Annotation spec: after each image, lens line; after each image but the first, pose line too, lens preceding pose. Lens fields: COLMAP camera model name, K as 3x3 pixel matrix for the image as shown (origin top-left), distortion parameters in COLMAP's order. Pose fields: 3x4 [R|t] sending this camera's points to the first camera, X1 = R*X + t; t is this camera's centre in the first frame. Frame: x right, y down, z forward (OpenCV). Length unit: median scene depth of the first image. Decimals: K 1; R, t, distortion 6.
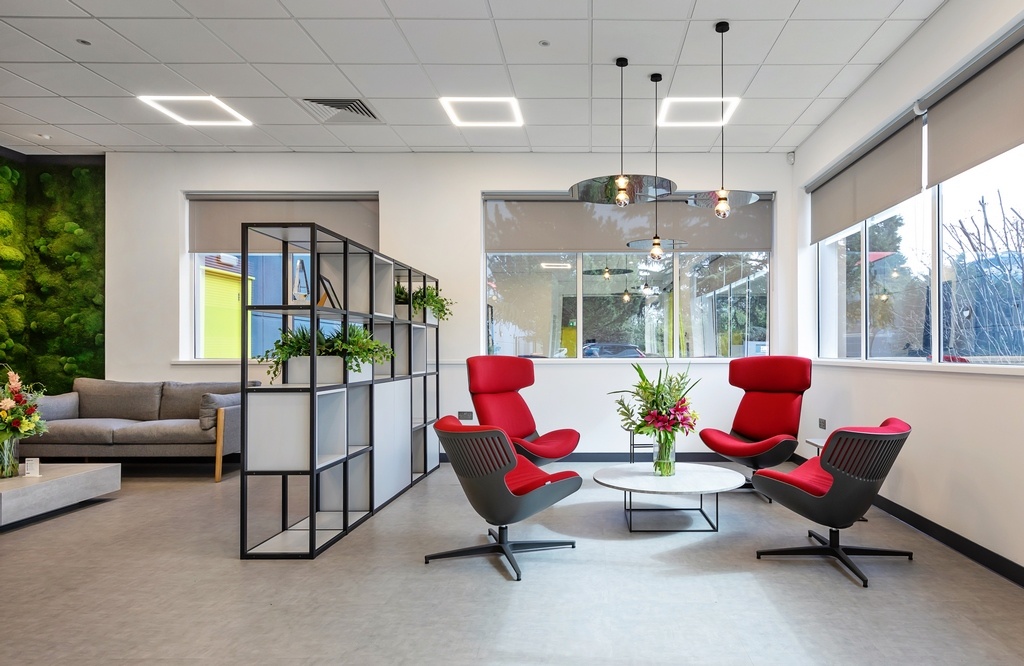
lens RADIAL K [[634.5, 0, 602.9], [0, 634.5, 345.6], [0, 0, 1]] dist [-0.001794, -0.001271]
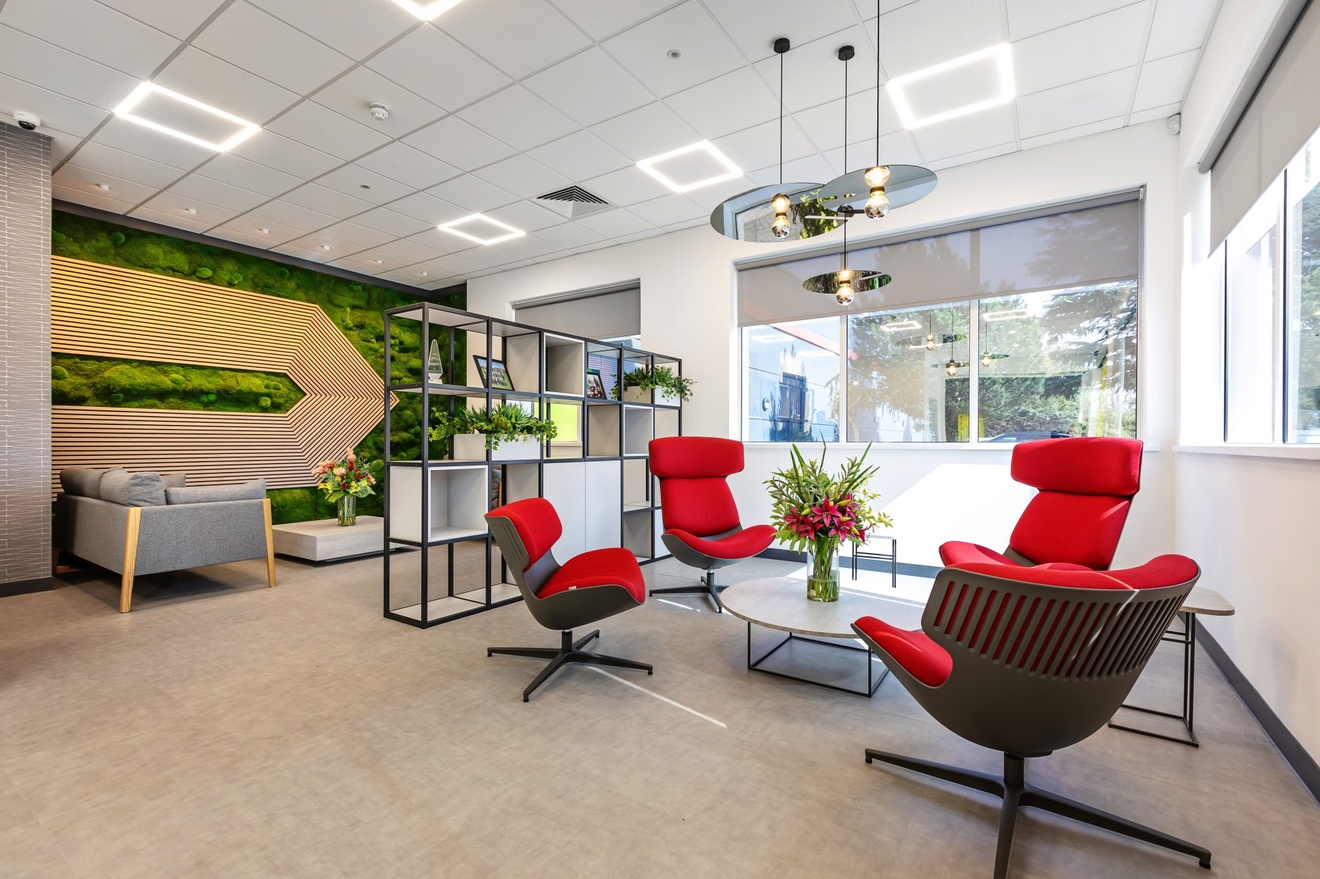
lens RADIAL K [[594.1, 0, 656.5], [0, 594.1, 444.2], [0, 0, 1]] dist [0.002478, -0.001997]
pose [[0.821971, 0.006074, -0.569498, 0.252363], [0.000353, 0.999937, 0.011175, 0.015898], [0.569530, -0.009387, 0.821917, 0.265244]]
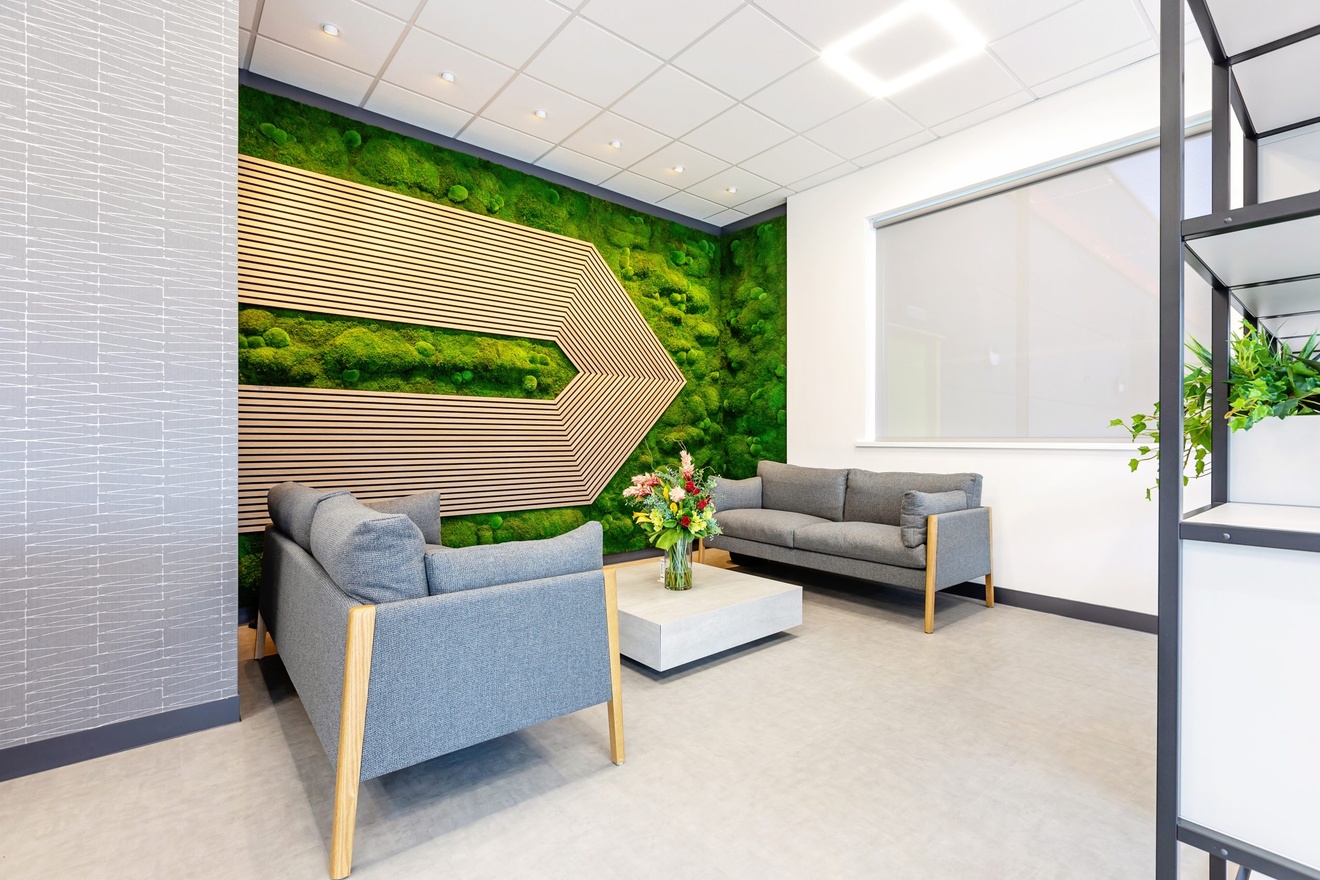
lens RADIAL K [[594.1, 0, 653.2], [0, 594.1, 438.9], [0, 0, 1]] dist [0.002478, -0.001997]
pose [[0.625619, 0.002992, -0.780123, -0.316096], [0.003206, 0.999974, 0.006406, 0.017437], [0.780122, -0.006509, 0.625594, 0.414200]]
